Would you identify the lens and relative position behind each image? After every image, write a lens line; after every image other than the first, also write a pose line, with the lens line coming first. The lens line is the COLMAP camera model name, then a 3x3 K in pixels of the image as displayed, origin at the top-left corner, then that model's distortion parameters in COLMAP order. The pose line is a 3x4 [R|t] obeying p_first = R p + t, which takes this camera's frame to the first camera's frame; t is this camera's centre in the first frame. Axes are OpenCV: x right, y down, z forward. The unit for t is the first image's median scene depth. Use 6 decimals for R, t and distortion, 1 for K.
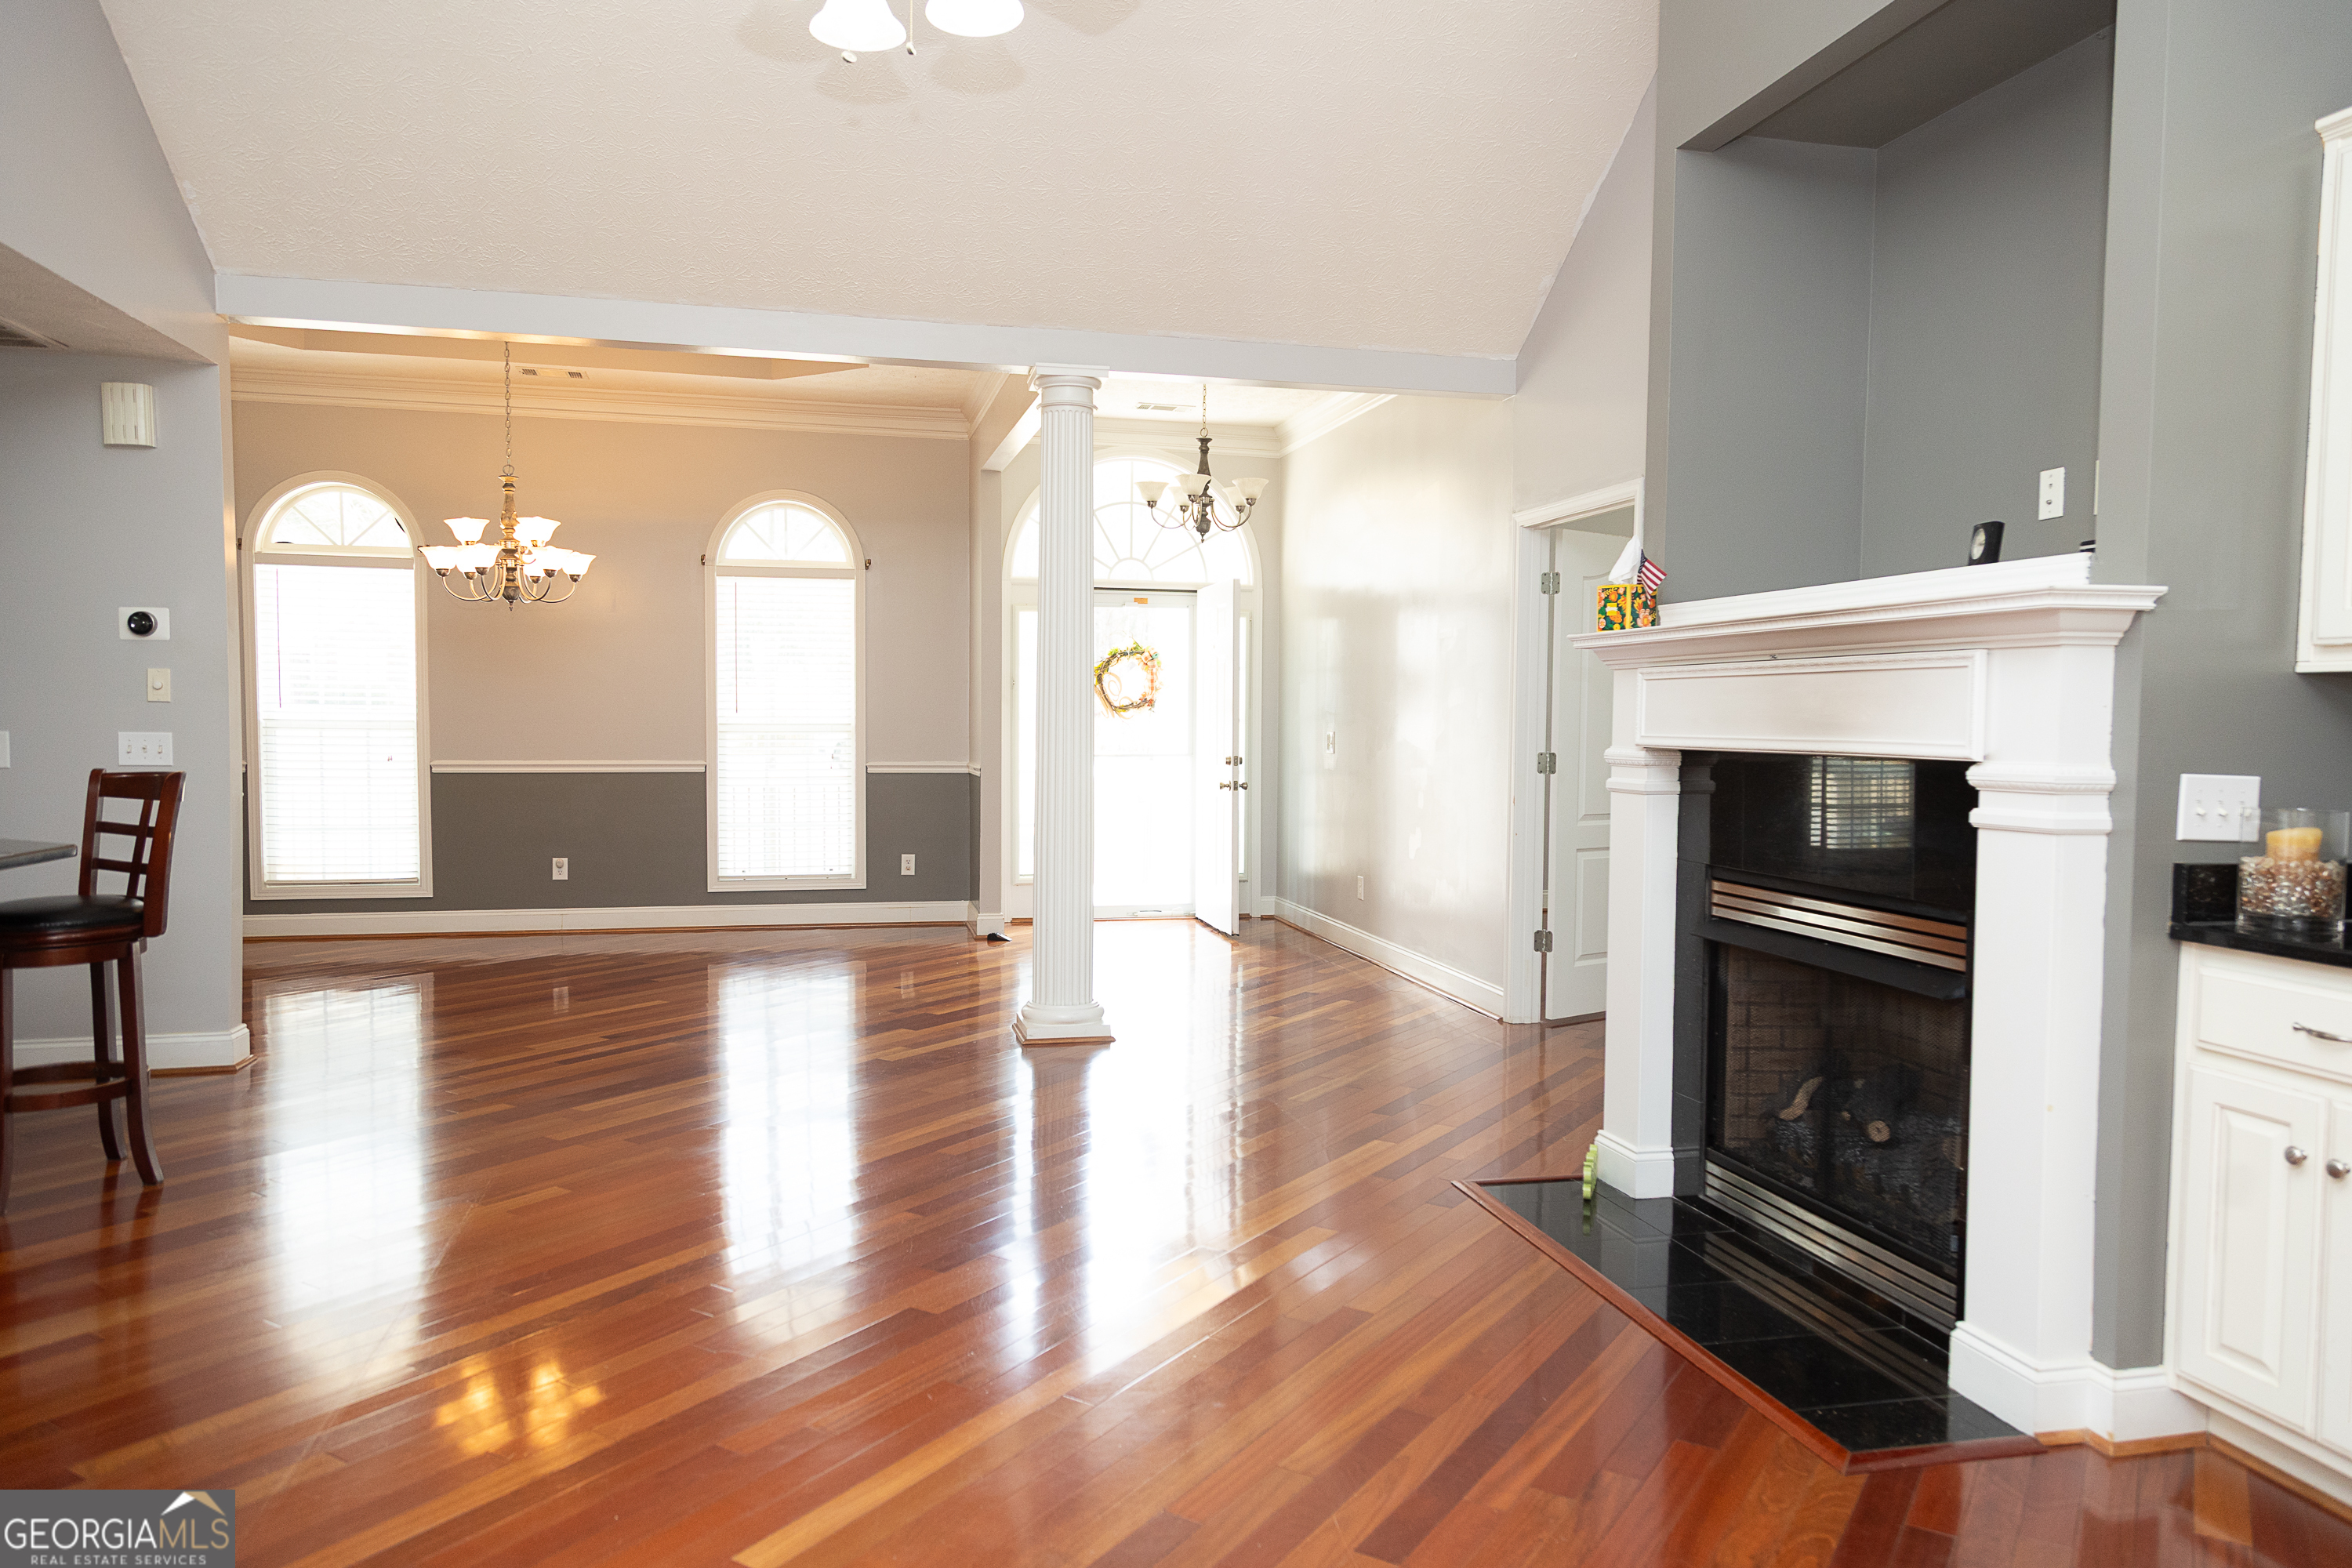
lens RADIAL K [[1567.6, 0, 1180.9], [0, 1567.6, 771.9], [0, 0, 1]] dist [0.026590, -0.022660]
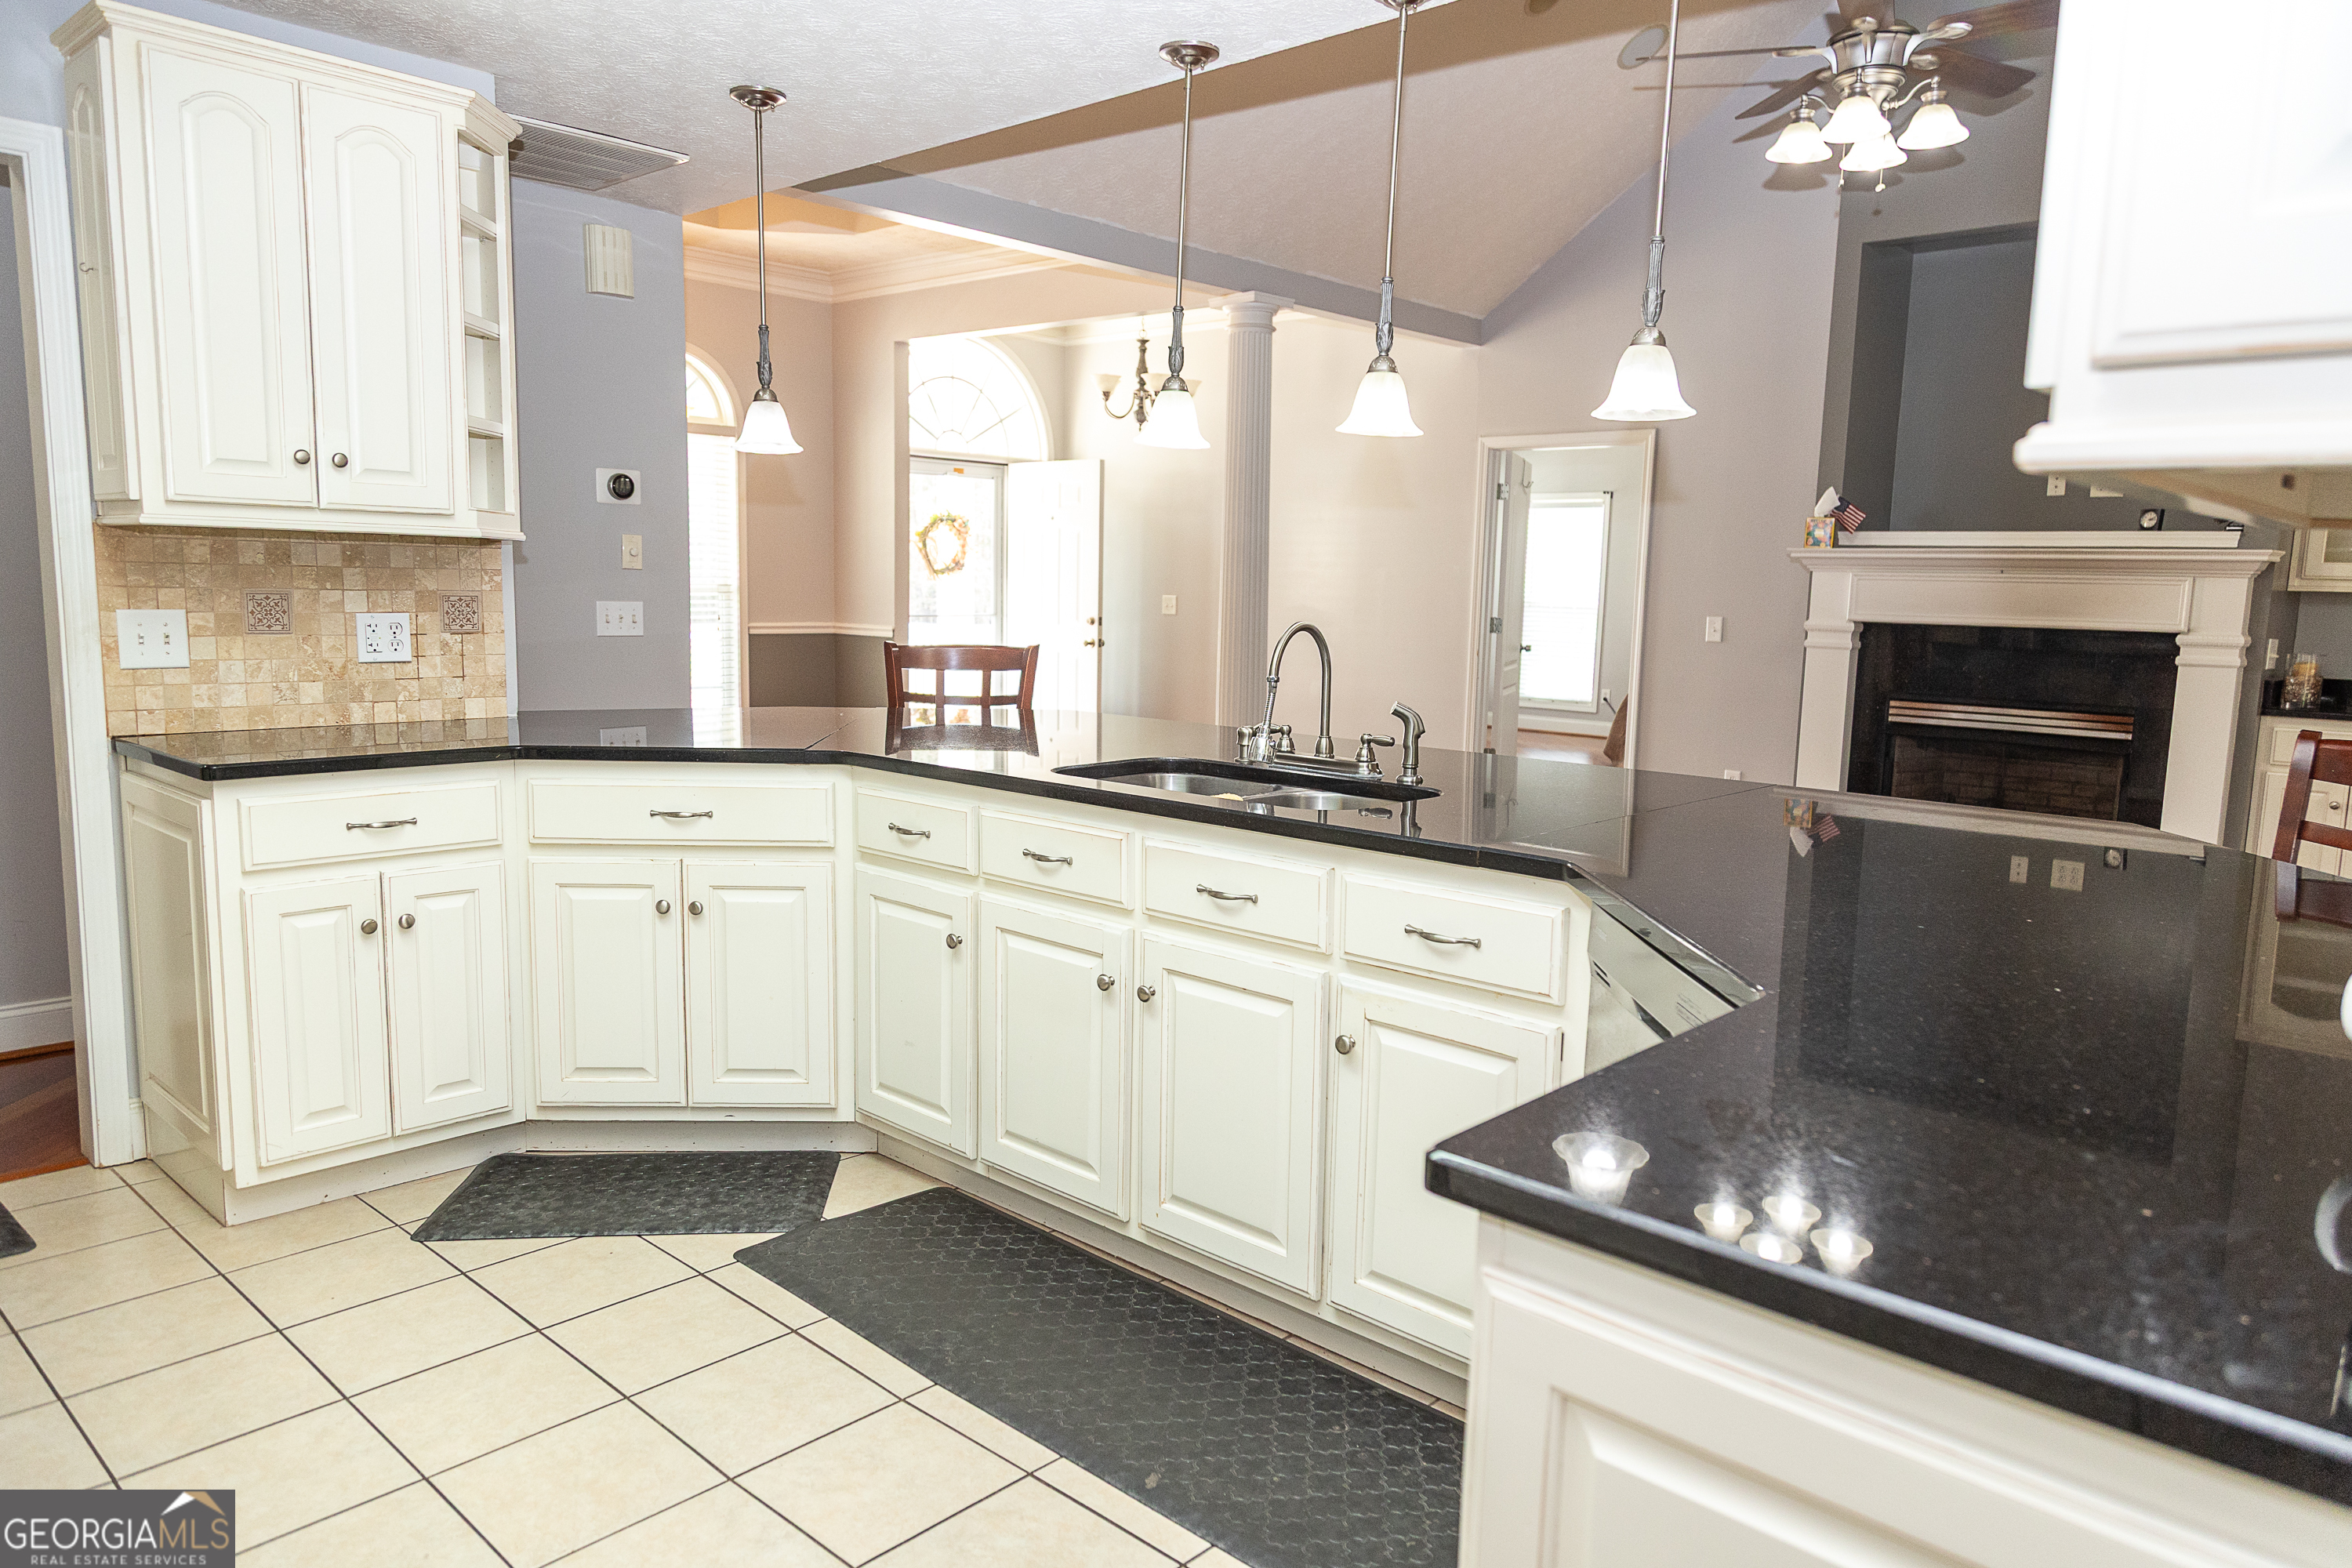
lens RADIAL K [[1567.6, 0, 1174.7], [0, 1567.6, 791.1], [0, 0, 1]] dist [0.026590, -0.022660]
pose [[0.830989, -0.061549, 0.552874, -0.911712], [0.001054, 0.994033, 0.109077, -0.014386], [-0.556288, -0.090059, 0.826095, 0.014435]]
